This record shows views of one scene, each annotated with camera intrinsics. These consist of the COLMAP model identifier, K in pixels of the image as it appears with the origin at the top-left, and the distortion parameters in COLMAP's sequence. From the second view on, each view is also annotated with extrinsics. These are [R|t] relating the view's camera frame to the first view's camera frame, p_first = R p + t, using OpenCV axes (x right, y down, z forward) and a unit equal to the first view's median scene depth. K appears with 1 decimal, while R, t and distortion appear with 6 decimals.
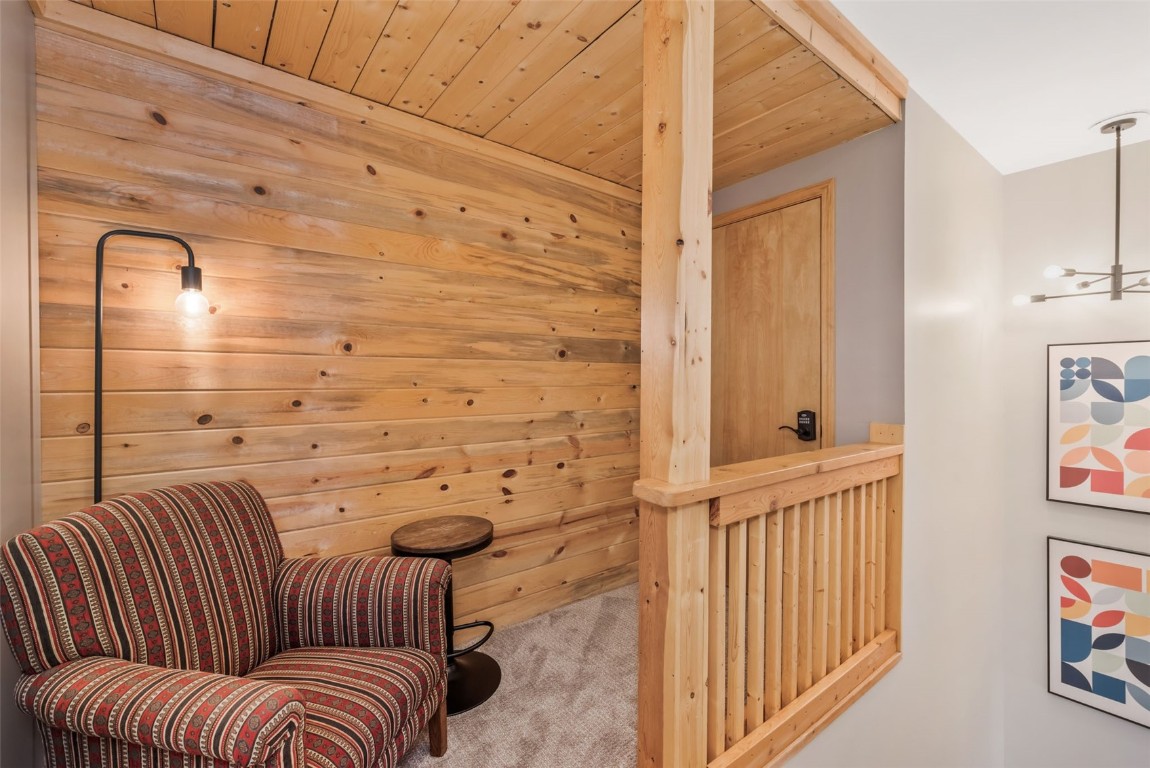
lens RADIAL K [[489.9, 0, 570.9], [0, 489.9, 387.7], [0, 0, 1]] dist [0.003921, 0.001072]
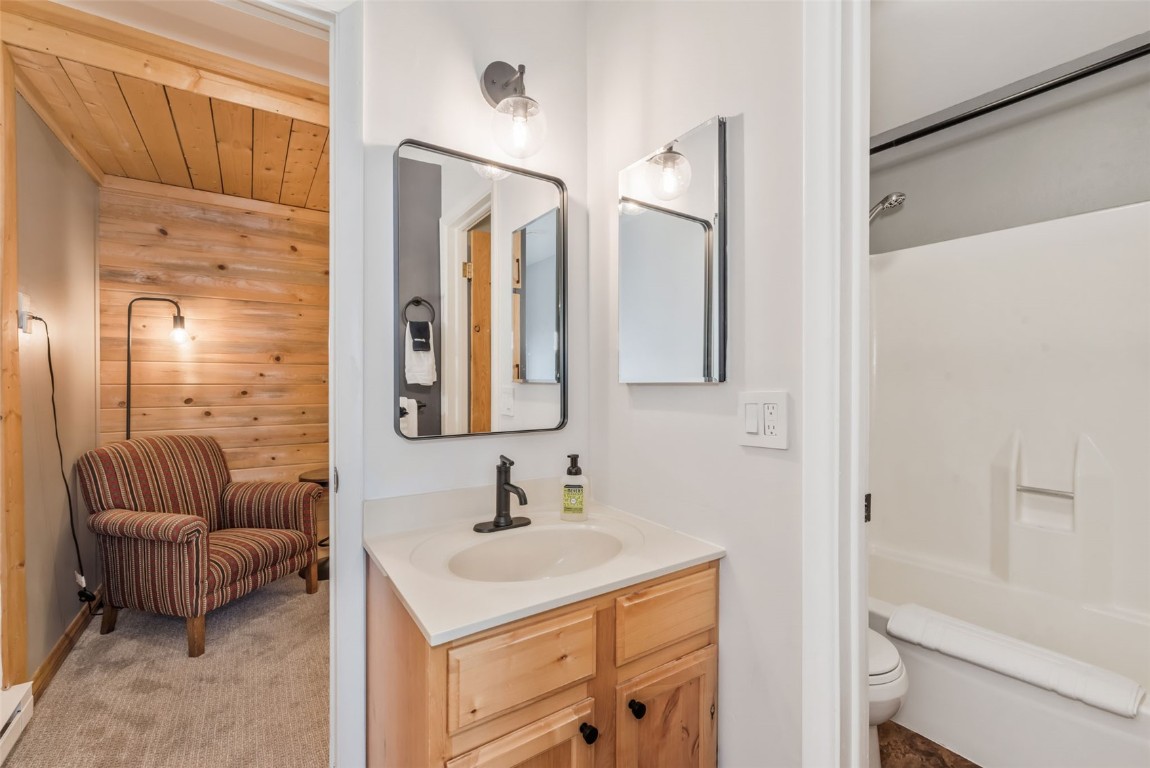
lens RADIAL K [[489.9, 0, 571.6], [0, 489.9, 388.9], [0, 0, 1]] dist [0.003921, 0.001072]
pose [[0.997341, 0.007761, -0.072457, 0.792063], [-0.007499, 0.999964, 0.003886, 0.004686], [0.072484, -0.003333, 0.997364, -0.688841]]
